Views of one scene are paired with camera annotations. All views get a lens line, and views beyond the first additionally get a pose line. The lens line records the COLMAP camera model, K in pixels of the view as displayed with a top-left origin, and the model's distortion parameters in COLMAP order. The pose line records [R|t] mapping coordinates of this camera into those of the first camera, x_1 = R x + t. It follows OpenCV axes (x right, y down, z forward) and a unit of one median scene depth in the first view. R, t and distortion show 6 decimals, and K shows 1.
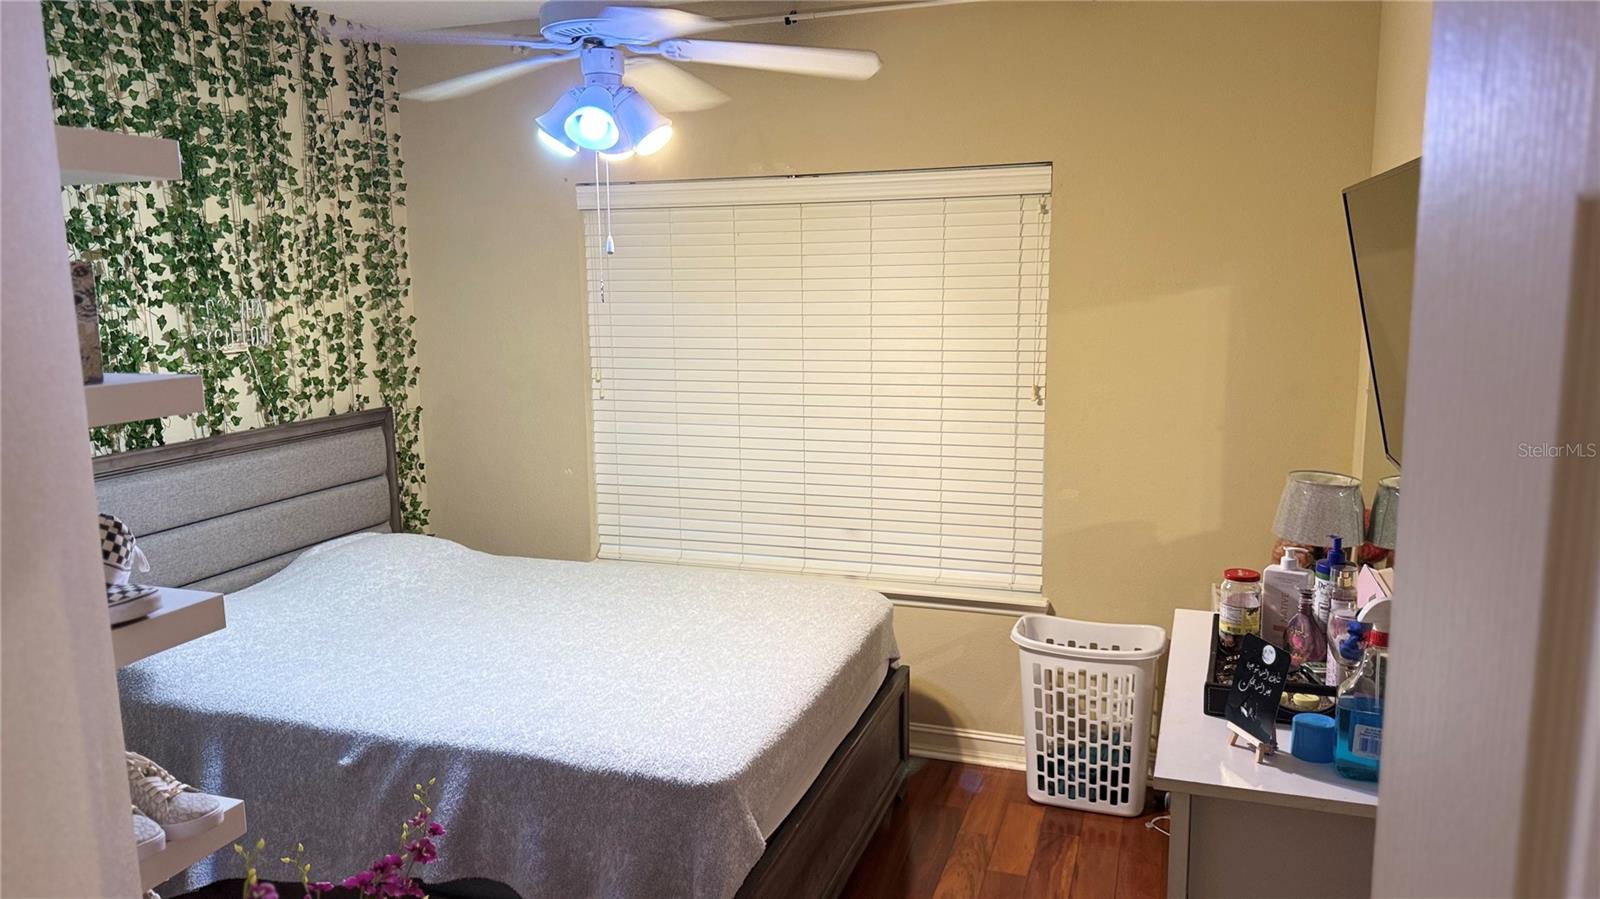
lens RADIAL K [[1133.7, 0, 806.0], [0, 1133.7, 438.2], [0, 0, 1]] dist [0.053935, -0.071311]
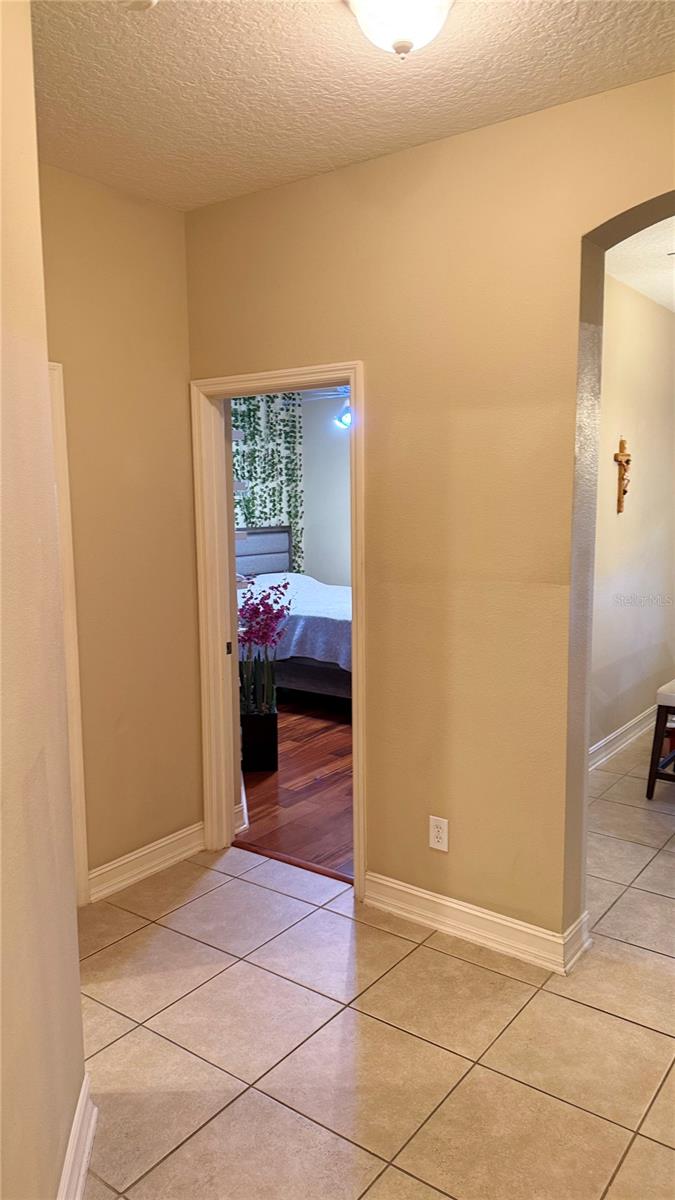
lens RADIAL K [[850.3, 0, 337.5], [0, 850.3, 600.0], [0, 0, 1]] dist [0.053935, -0.071311]
pose [[0.950681, 0.043838, -0.307057, 0.322757], [-0.050206, 0.998656, -0.012868, 0.161138], [0.306080, 0.027650, 0.951604, -0.765359]]
